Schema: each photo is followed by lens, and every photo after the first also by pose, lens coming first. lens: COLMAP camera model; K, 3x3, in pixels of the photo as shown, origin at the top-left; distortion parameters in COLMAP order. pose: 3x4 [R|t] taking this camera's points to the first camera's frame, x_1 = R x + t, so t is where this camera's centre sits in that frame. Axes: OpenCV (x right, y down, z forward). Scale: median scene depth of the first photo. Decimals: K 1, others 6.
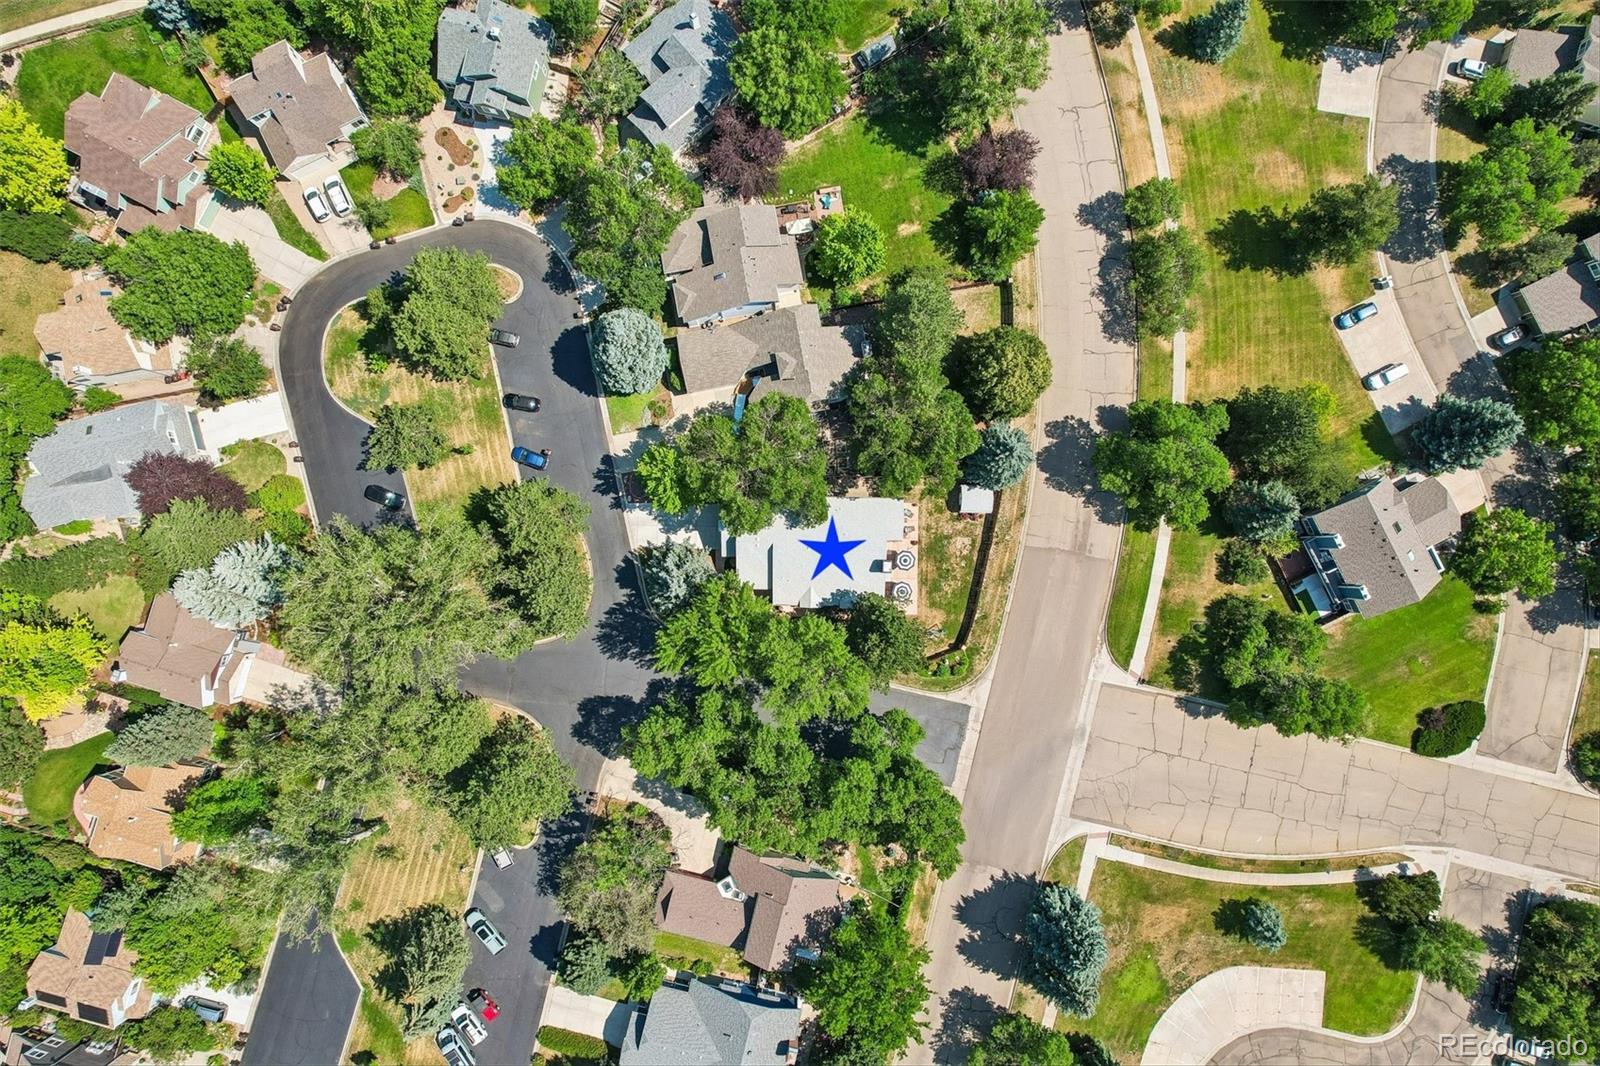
lens RADIAL K [[1046.6, 0, 800.1], [0, 1046.6, 529.5], [0, 0, 1]] dist [-0.058616, 0.044322]
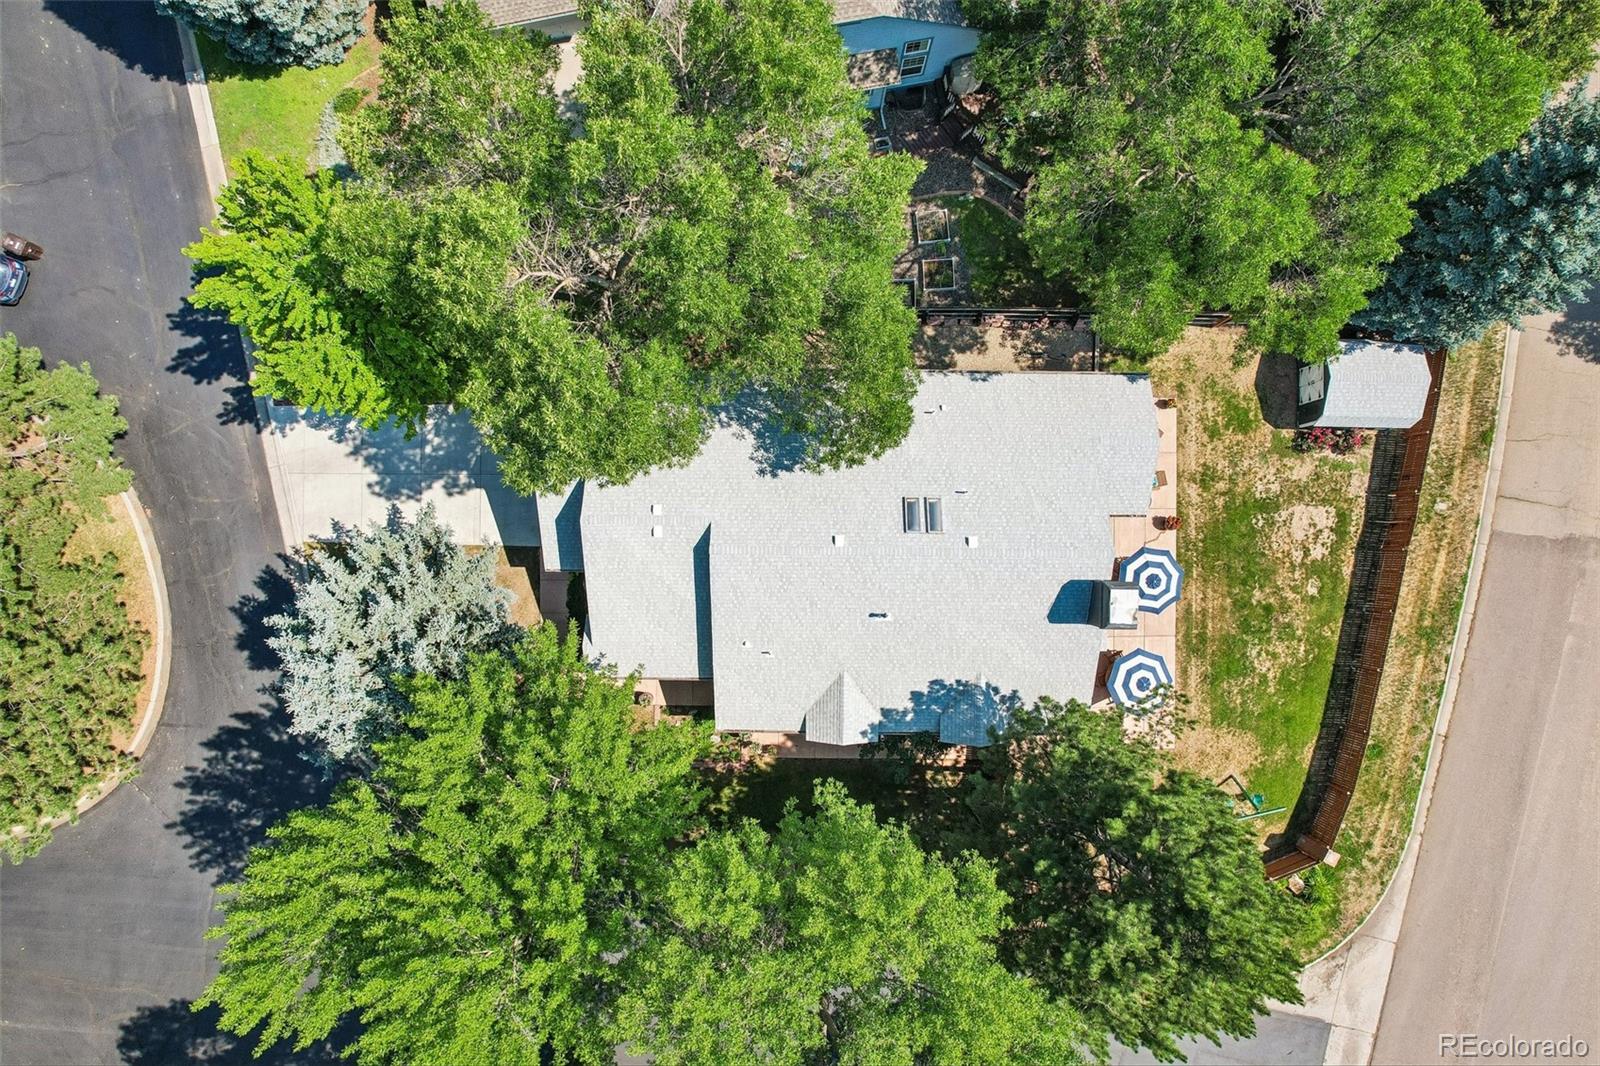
lens RADIAL K [[1046.6, 0, 801.5], [0, 1046.6, 534.0], [0, 0, 1]] dist [-0.058616, 0.044322]
pose [[0.999988, -0.004770, -0.001198, -0.000857], [0.004776, 0.999975, 0.005148, 0.013874], [0.001174, -0.005154, 0.999986, 0.682762]]
